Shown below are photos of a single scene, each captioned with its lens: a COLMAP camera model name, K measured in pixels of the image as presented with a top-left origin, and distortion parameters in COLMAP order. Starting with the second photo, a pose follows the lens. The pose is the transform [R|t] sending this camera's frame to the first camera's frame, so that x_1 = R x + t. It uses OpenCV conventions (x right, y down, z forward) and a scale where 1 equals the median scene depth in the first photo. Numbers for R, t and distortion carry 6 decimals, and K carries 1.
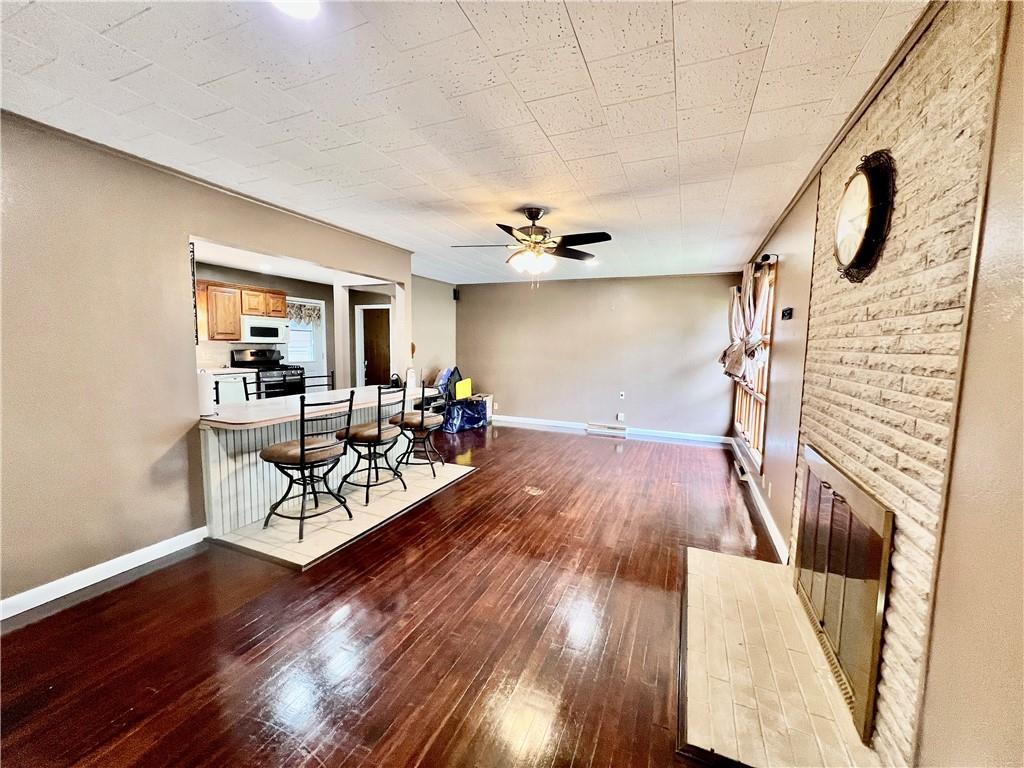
lens RADIAL K [[406.9, 0, 514.4], [0, 406.9, 382.4], [0, 0, 1]] dist [-0.003457, 0.000177]
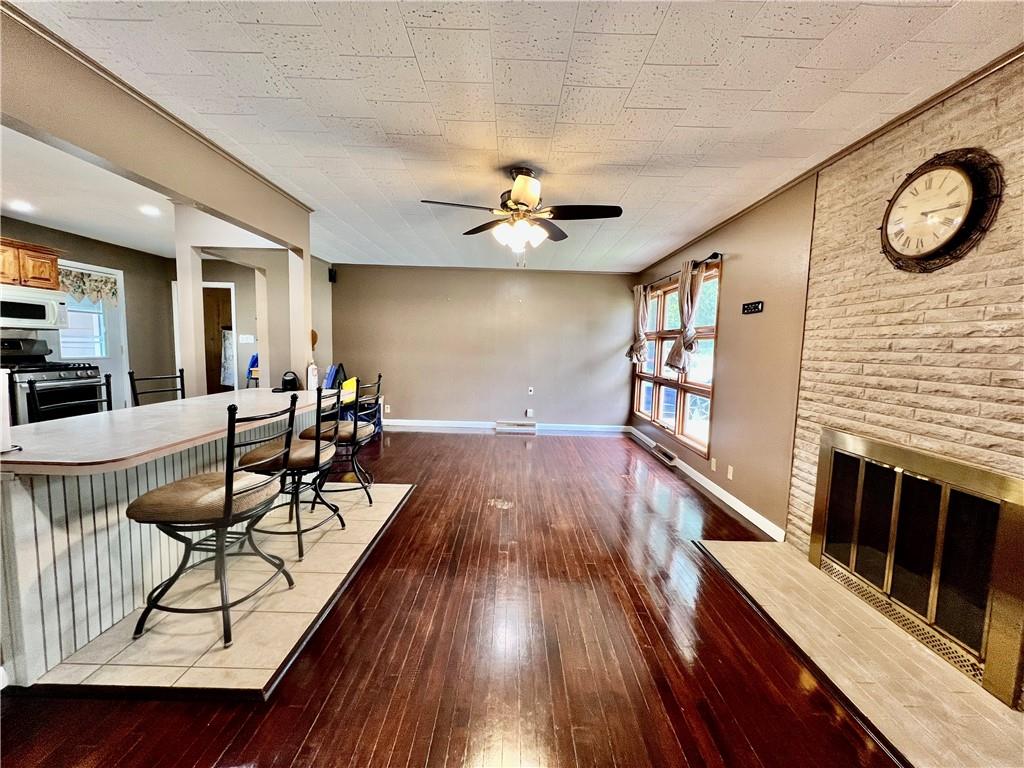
lens RADIAL K [[406.2, 0, 512.0], [0, 406.2, 384.0], [0, 0, 1]] dist [-0.000224, 0.000101]
pose [[0.920228, -0.027870, 0.390389, -0.235231], [0.025039, 0.999610, 0.012341, 0.002711], [-0.390581, -0.001582, 0.920567, 0.179237]]
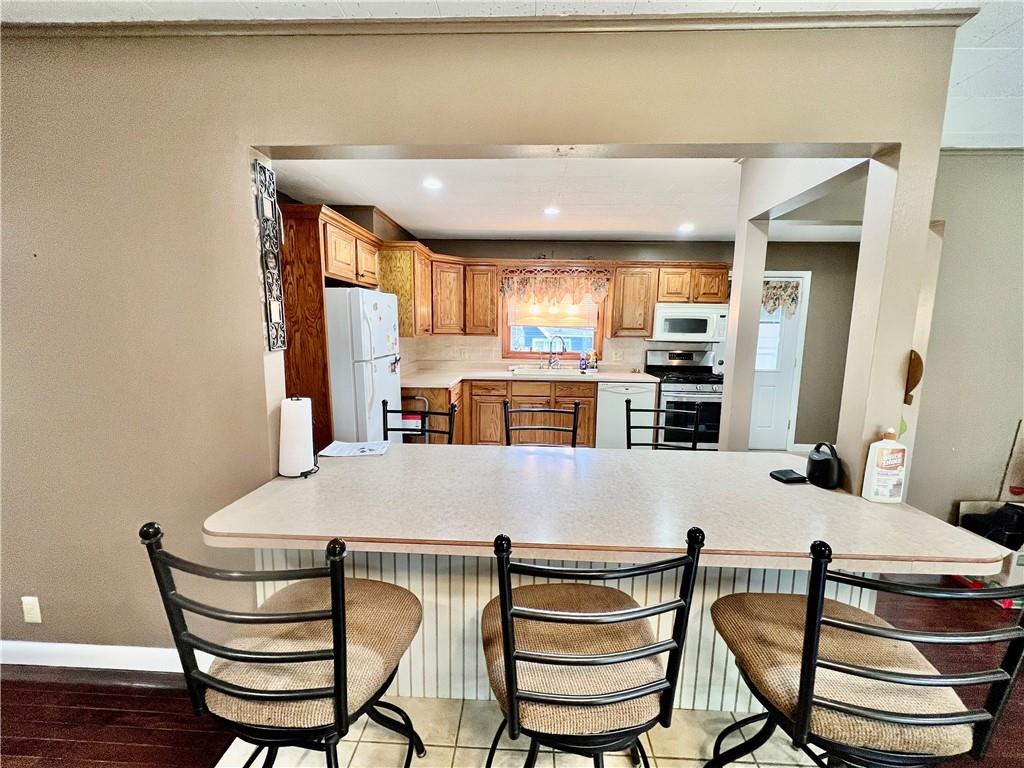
lens RADIAL K [[406.9, 0, 514.4], [0, 406.9, 382.4], [0, 0, 1]] dist [-0.003457, 0.000177]
pose [[0.350440, 0.107779, -0.930363, -0.088933], [-0.096639, 0.992216, 0.078544, -0.079575], [0.931586, 0.062384, 0.358128, 0.714832]]
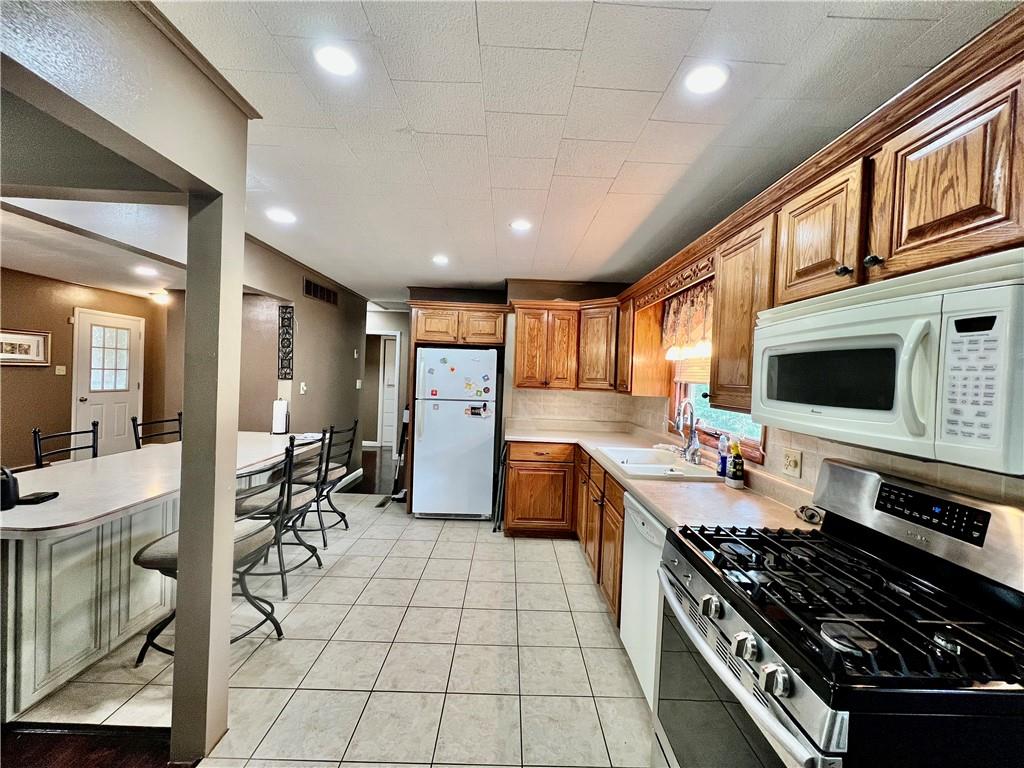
lens RADIAL K [[406.9, 0, 514.4], [0, 406.9, 382.4], [0, 0, 1]] dist [-0.003457, 0.000177]
pose [[-0.913701, -0.049771, -0.403327, -0.610622], [-0.095327, 0.991030, 0.093661, -0.185120], [0.395048, 0.124026, -0.910250, 1.637248]]
